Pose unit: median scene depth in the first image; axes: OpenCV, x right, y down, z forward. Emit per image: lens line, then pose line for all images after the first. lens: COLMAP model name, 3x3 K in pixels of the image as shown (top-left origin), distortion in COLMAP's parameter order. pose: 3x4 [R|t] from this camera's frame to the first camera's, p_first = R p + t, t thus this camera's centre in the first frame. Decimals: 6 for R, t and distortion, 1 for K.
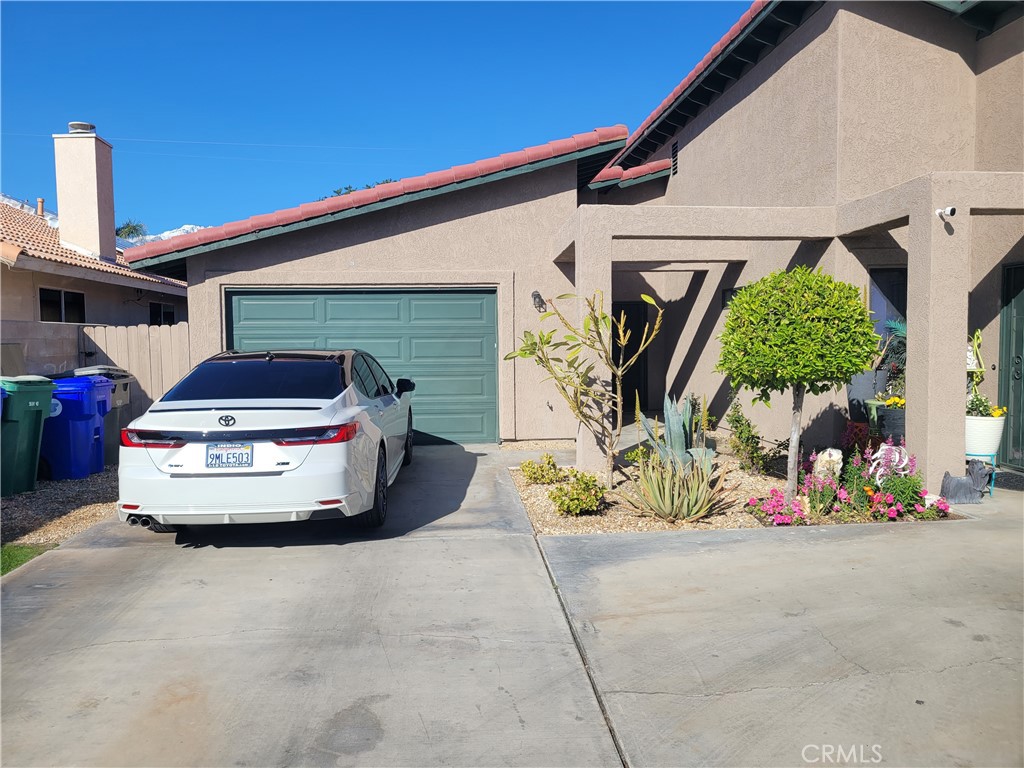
lens RADIAL K [[762.3, 0, 508.6], [0, 762.3, 375.1], [0, 0, 1]] dist [0.039320, -0.015063]
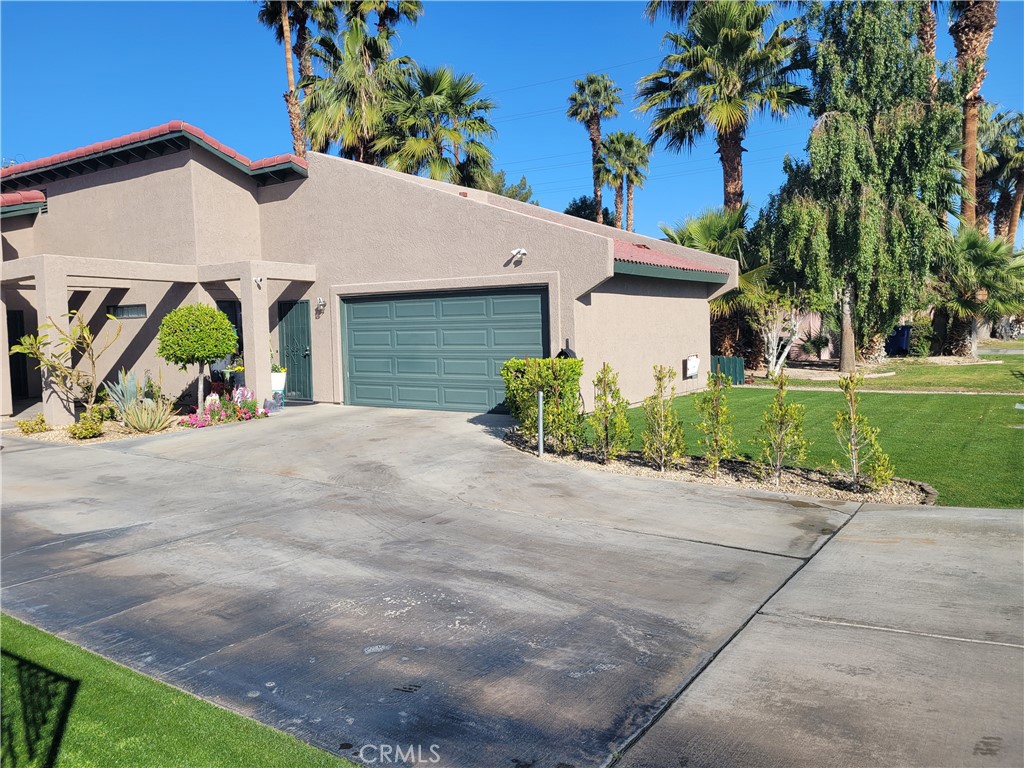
lens RADIAL K [[762.3, 0, 516.3], [0, 762.3, 375.9], [0, 0, 1]] dist [0.039320, -0.015063]
pose [[0.619185, -0.054379, 0.783360, -0.561801], [0.054381, 0.998174, 0.026306, 0.035888], [-0.783360, 0.026312, 0.621011, -0.739814]]
